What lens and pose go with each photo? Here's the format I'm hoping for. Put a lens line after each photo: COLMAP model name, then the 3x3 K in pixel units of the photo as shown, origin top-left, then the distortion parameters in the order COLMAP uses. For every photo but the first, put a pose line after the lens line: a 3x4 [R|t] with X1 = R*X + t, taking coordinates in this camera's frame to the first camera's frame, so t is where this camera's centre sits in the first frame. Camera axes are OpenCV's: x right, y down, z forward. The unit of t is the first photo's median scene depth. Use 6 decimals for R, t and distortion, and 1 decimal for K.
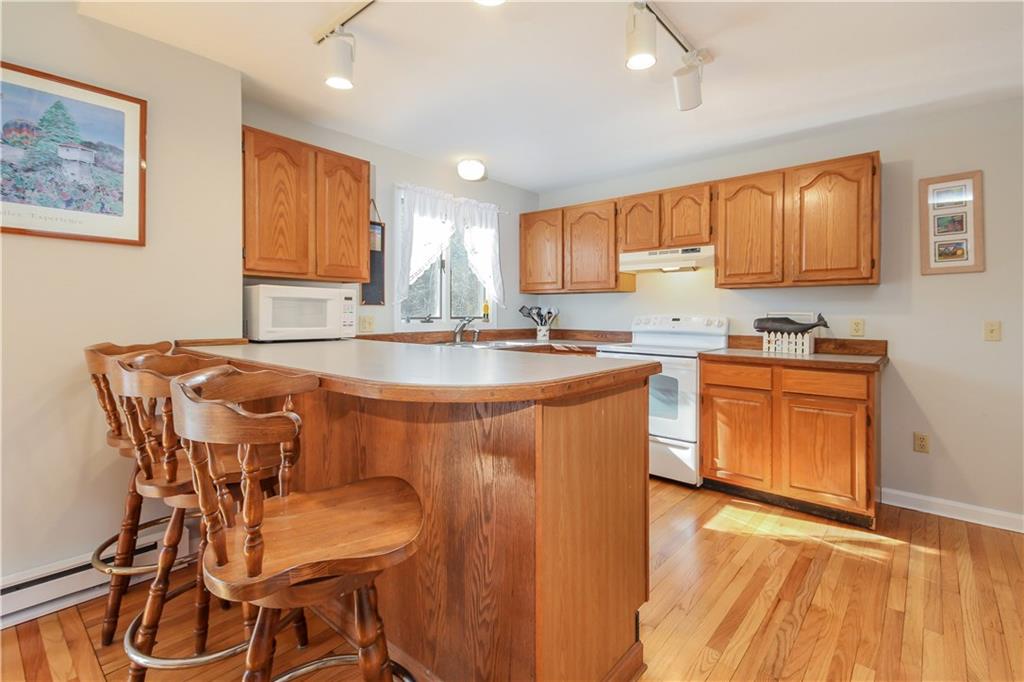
lens RADIAL K [[480.2, 0, 513.0], [0, 480.2, 309.7], [0, 0, 1]] dist [0.015380, -0.000440]
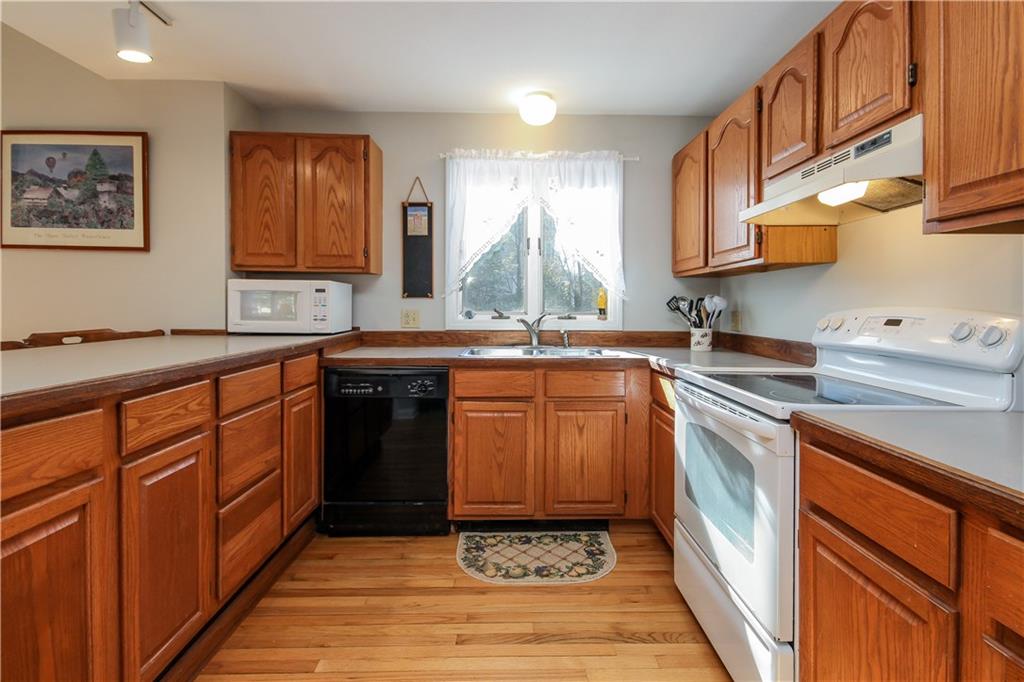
lens RADIAL K [[480.2, 0, 513.0], [0, 480.2, 309.7], [0, 0, 1]] dist [0.015380, -0.000440]
pose [[0.669414, 0.004334, -0.742877, 0.586010], [0.003579, 0.999953, 0.009059, 0.006494], [0.742881, -0.008723, 0.669367, 0.657718]]
